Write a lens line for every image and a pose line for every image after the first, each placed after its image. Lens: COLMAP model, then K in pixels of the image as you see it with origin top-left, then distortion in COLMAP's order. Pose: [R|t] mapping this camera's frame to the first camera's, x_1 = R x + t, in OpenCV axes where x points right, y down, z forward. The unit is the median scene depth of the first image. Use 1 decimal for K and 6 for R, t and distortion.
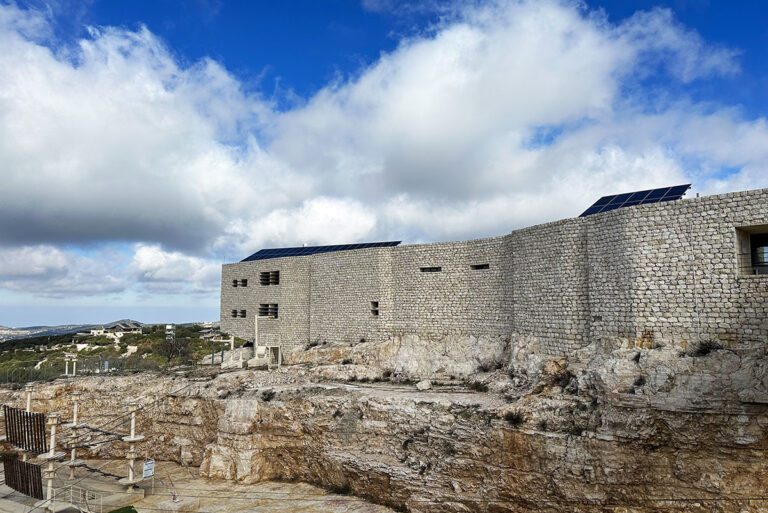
lens RADIAL K [[537.5, 0, 385.4], [0, 537.5, 267.5], [0, 0, 1]] dist [0.007364, 0.000893]
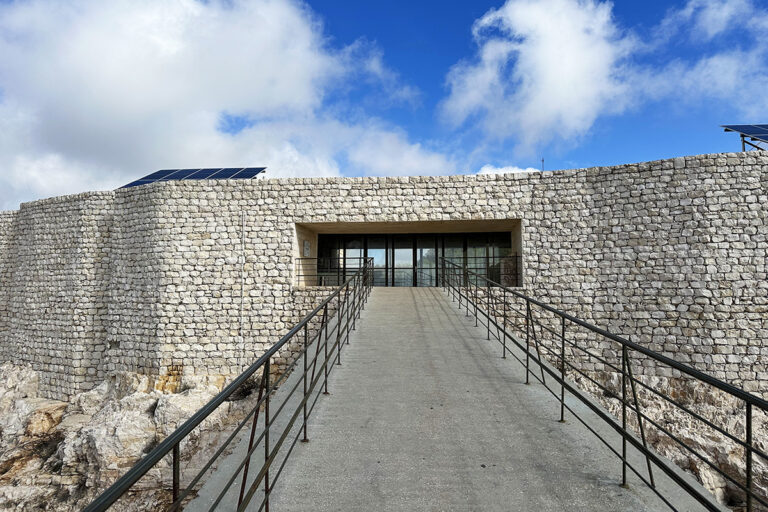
lens RADIAL K [[537.5, 0, 385.4], [0, 537.5, 267.0], [0, 0, 1]] dist [0.007364, 0.000893]
pose [[0.803937, 0.035044, 0.593681, 0.285323], [-0.045167, 0.998977, 0.002196, -0.018719], [-0.592996, -0.028580, 0.804698, 0.291348]]
